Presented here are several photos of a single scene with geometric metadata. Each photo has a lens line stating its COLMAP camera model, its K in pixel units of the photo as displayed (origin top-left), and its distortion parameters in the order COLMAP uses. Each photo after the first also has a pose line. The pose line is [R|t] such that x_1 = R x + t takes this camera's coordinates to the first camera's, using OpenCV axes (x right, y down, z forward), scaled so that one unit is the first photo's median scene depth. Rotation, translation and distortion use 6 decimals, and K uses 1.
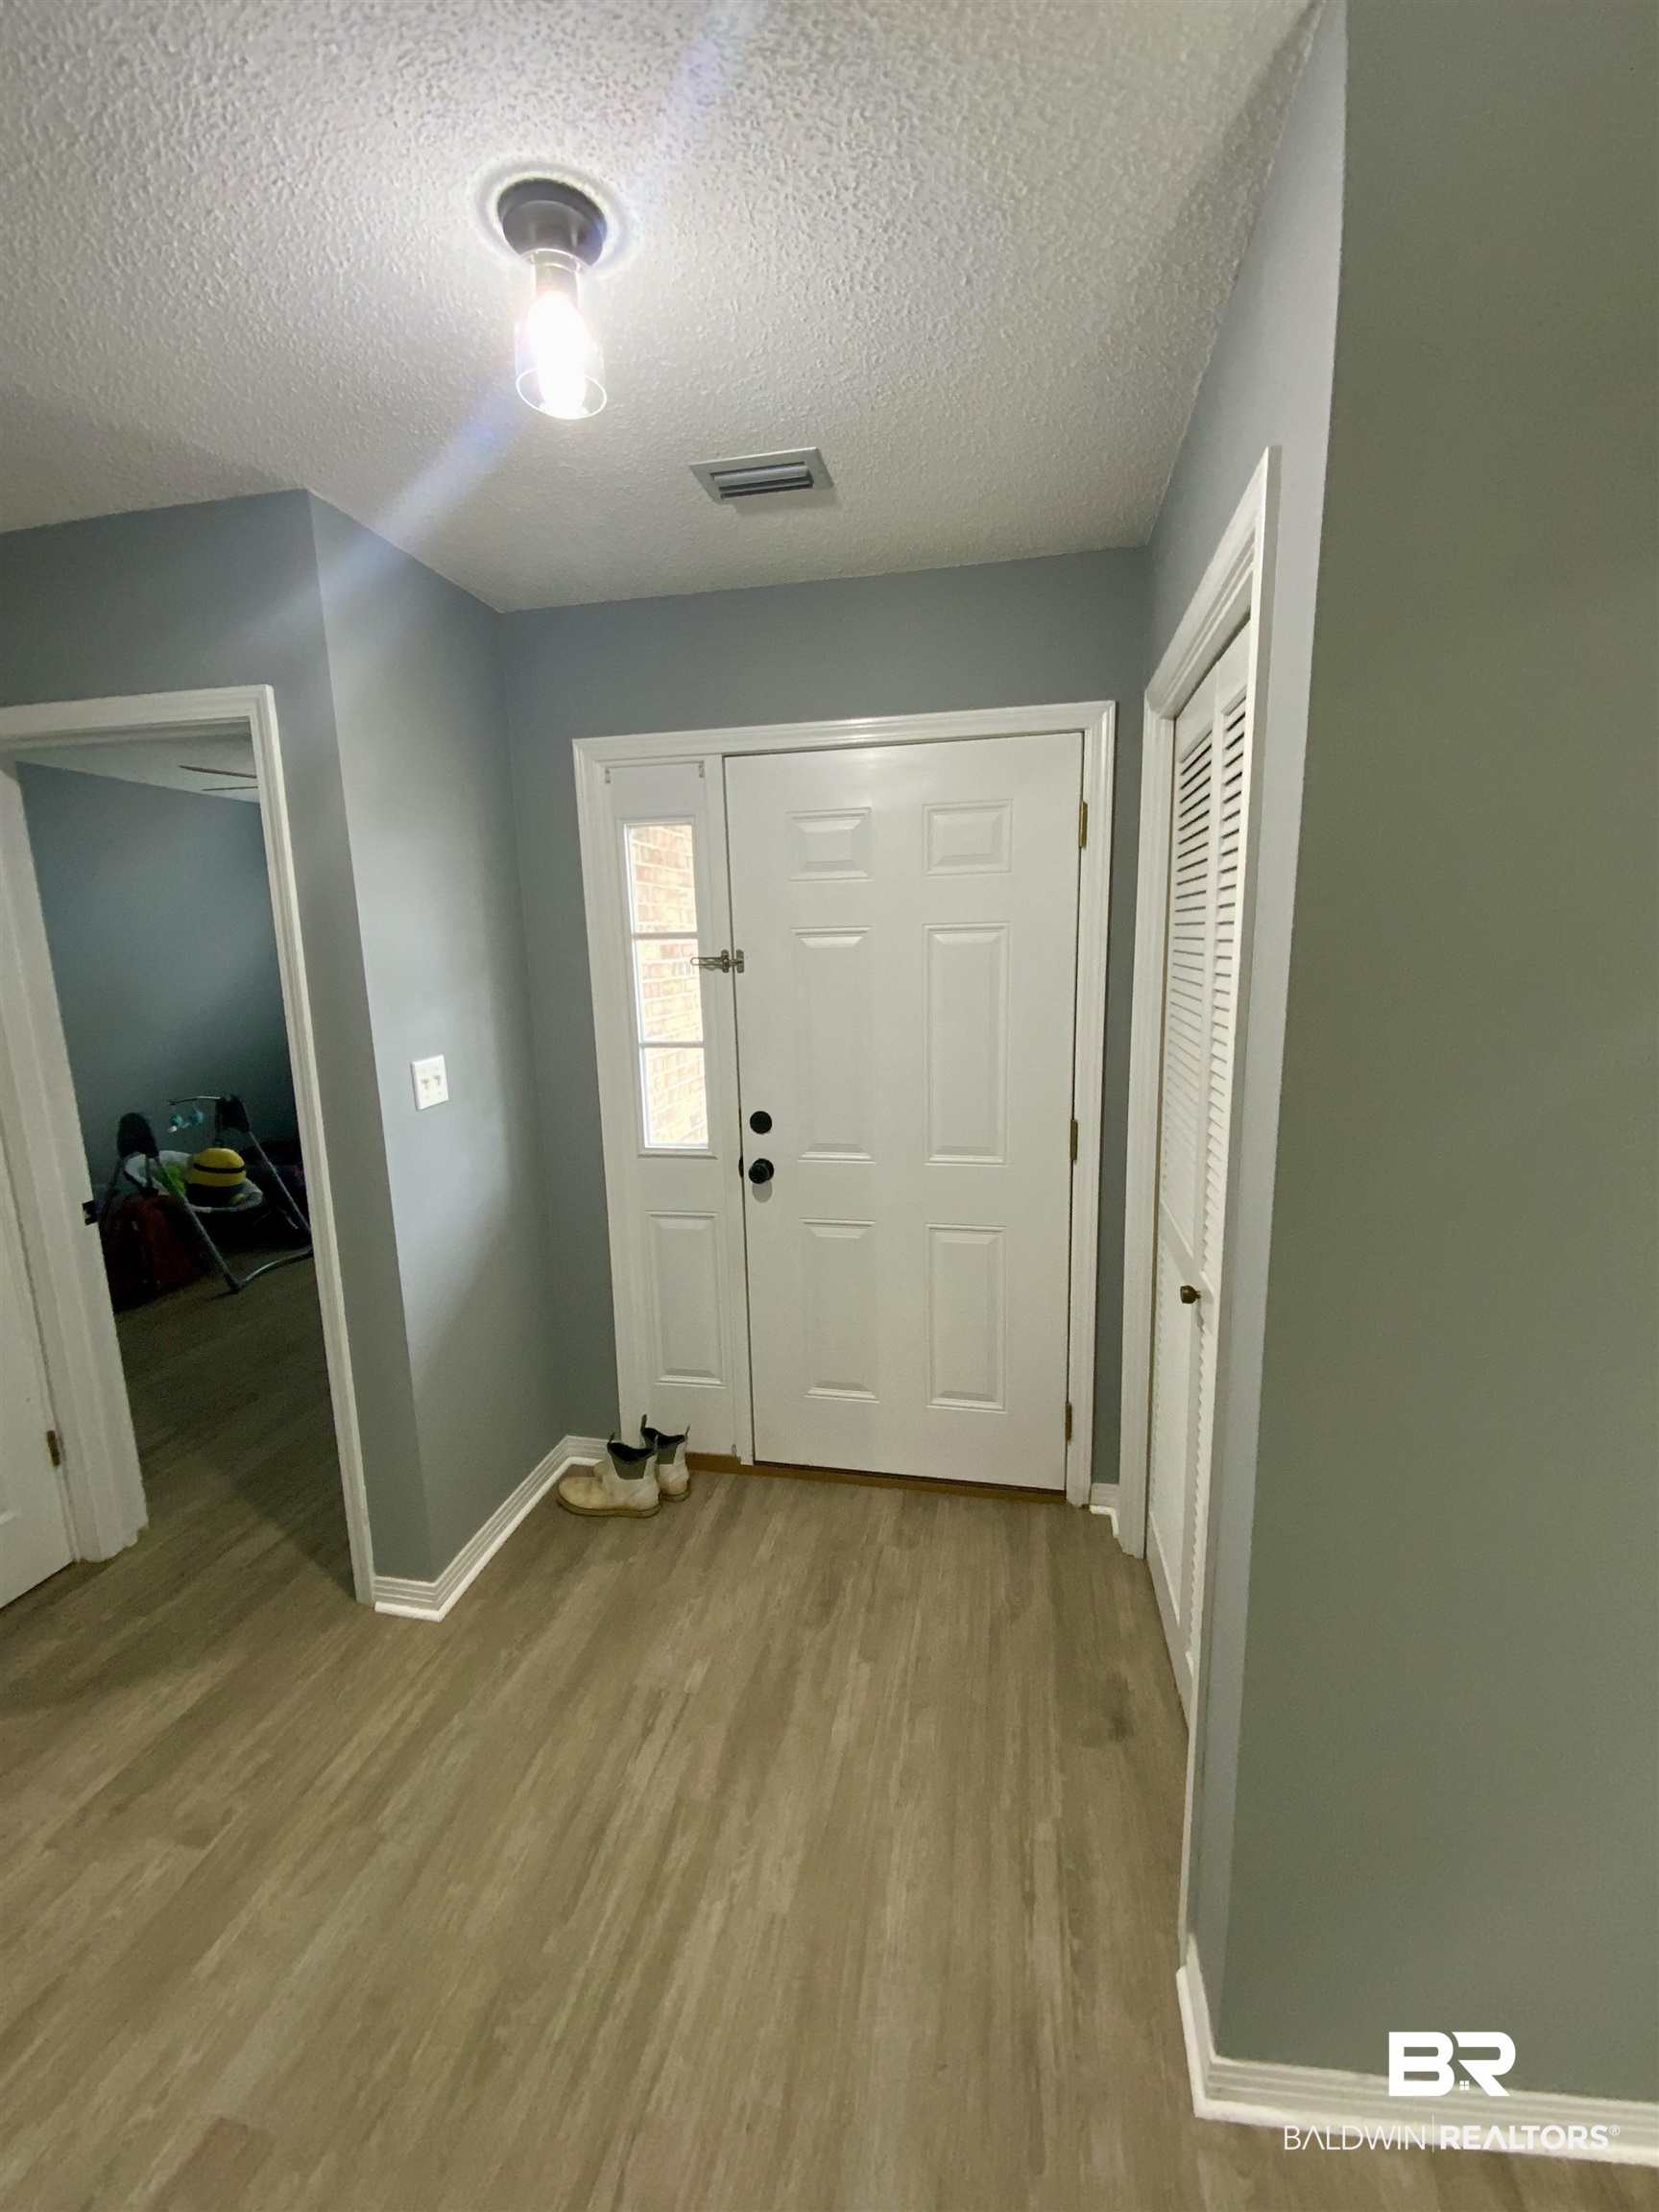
lens RADIAL K [[890.0, 0, 835.8], [0, 890.0, 1094.3], [0, 0, 1]] dist [0.038166, -0.027727]
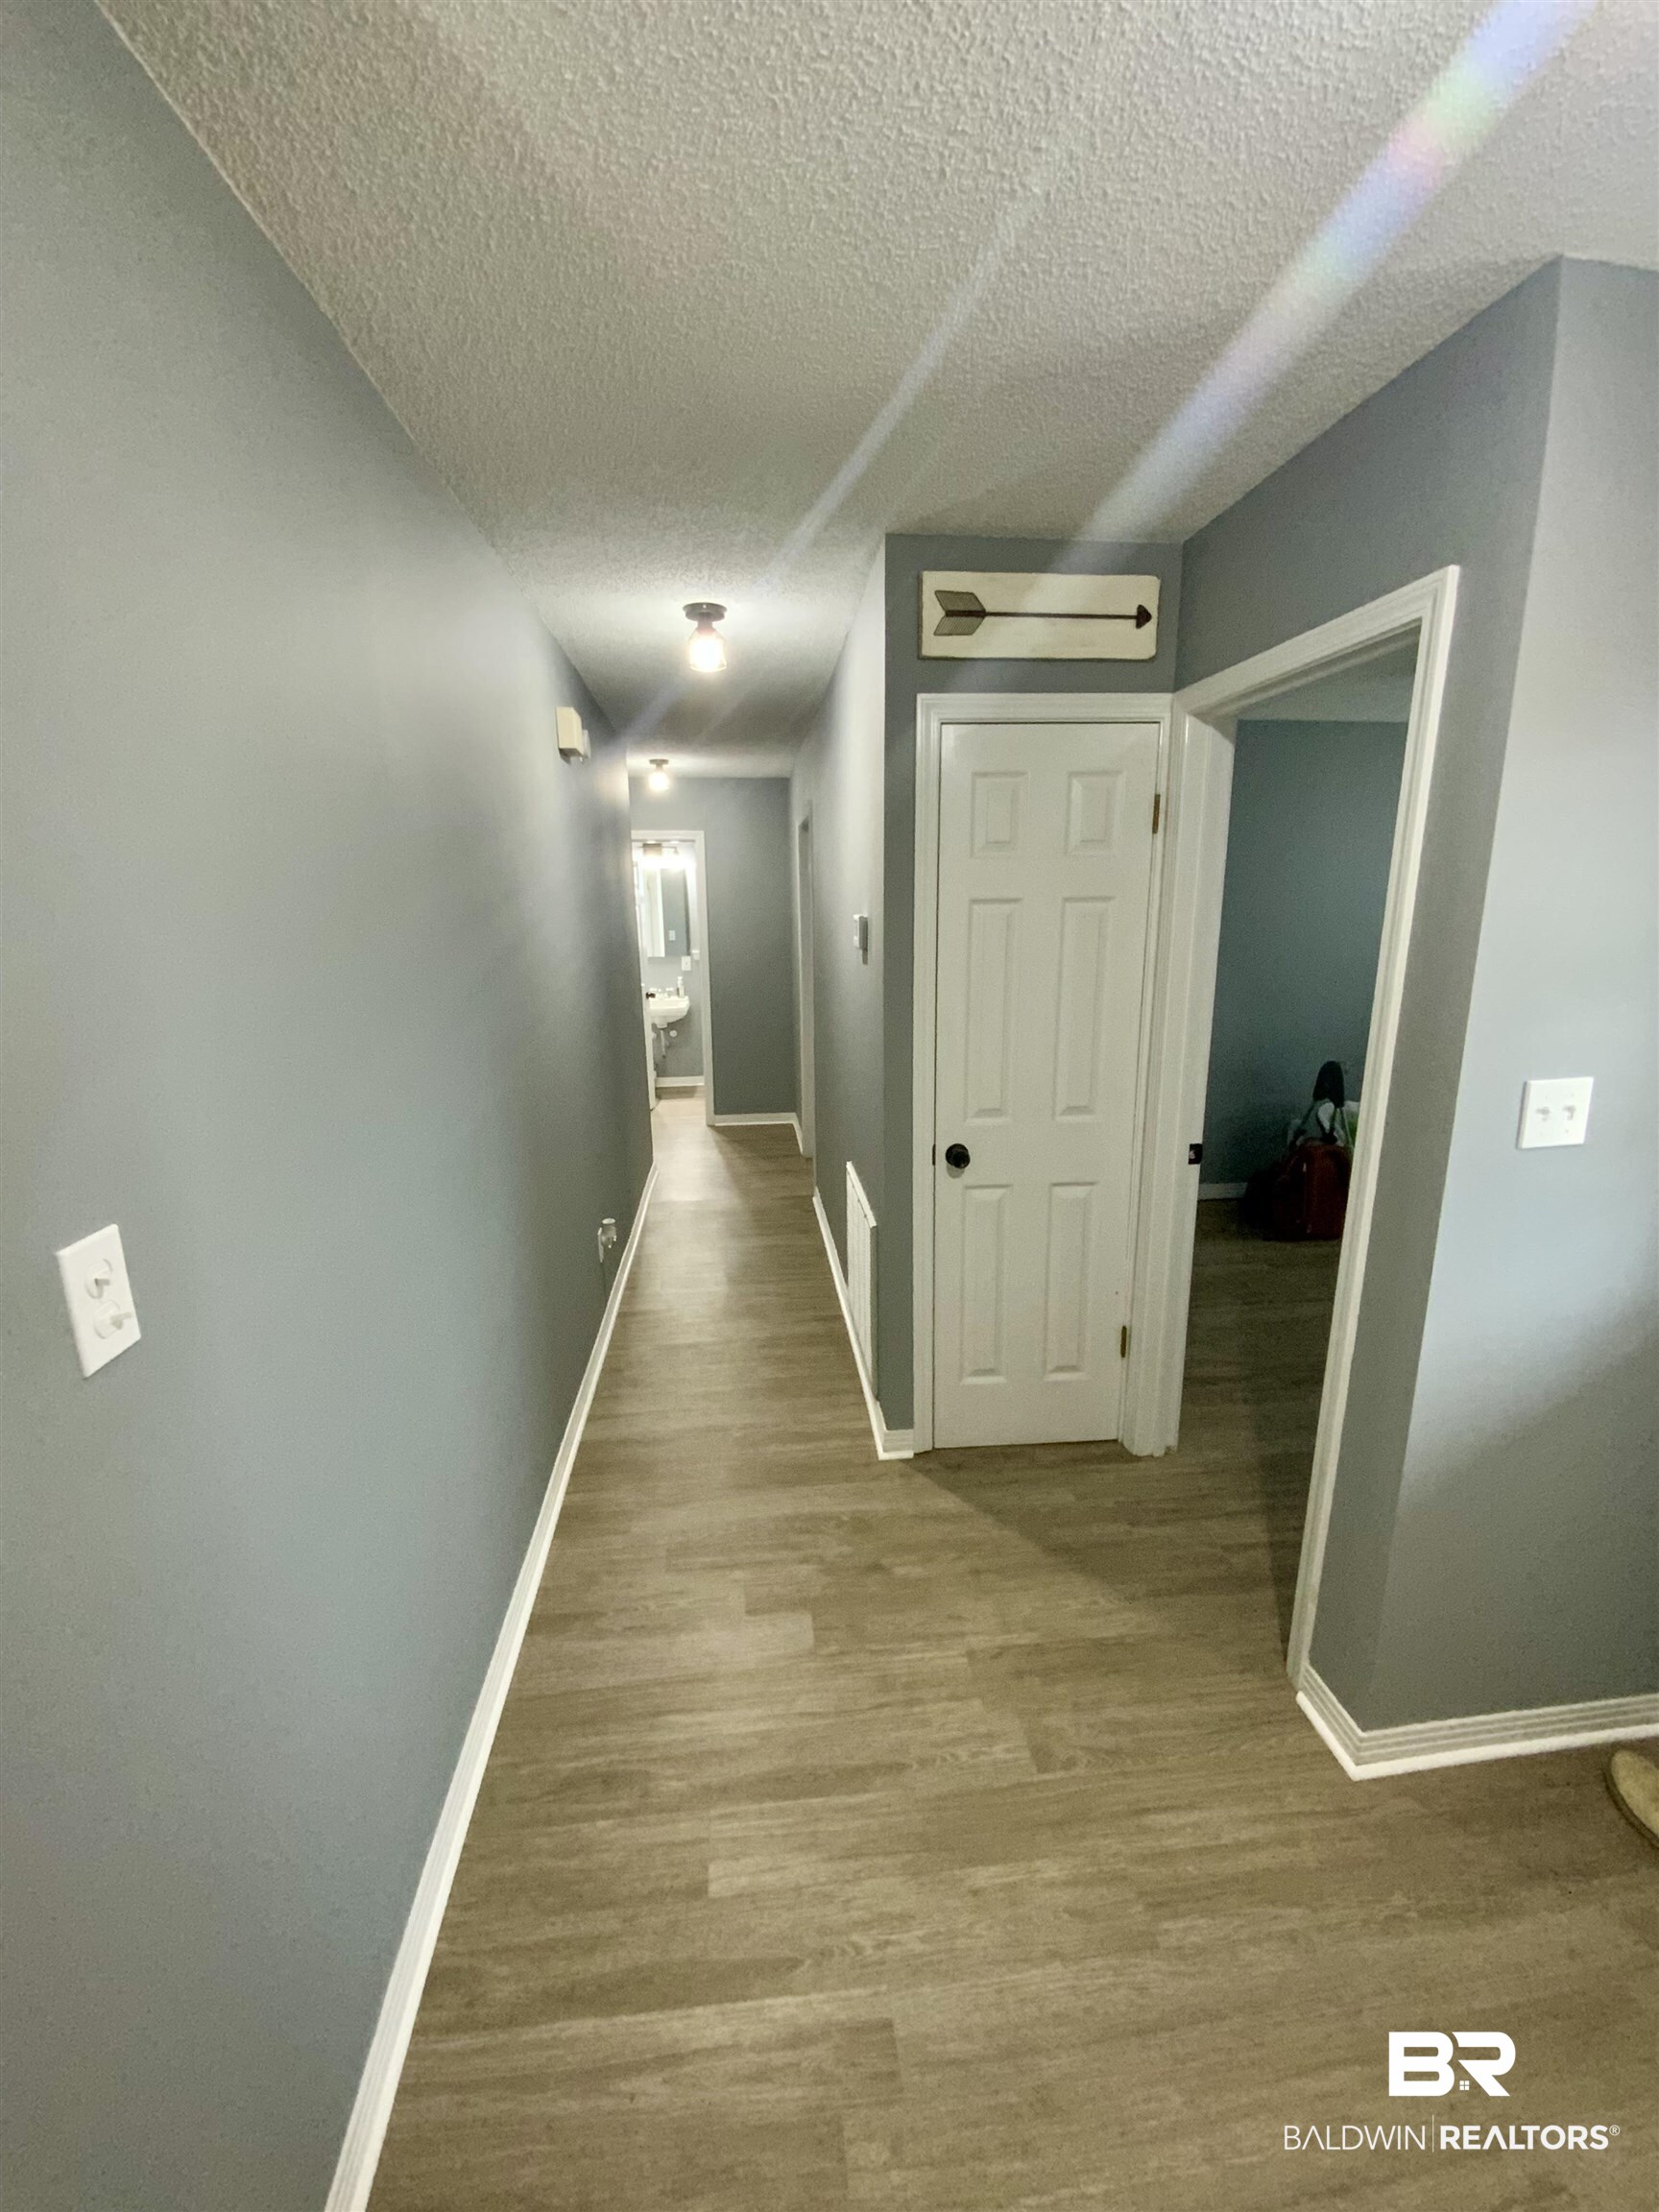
lens RADIAL K [[901.9, 0, 831.9], [0, 901.9, 1099.8], [0, 0, 1]] dist [0.018104, -0.016154]
pose [[0.299635, 0.226671, -0.926736, 0.020812], [-0.164479, 0.969095, 0.183851, -0.058292], [0.939769, 0.097341, 0.327658, 0.245878]]
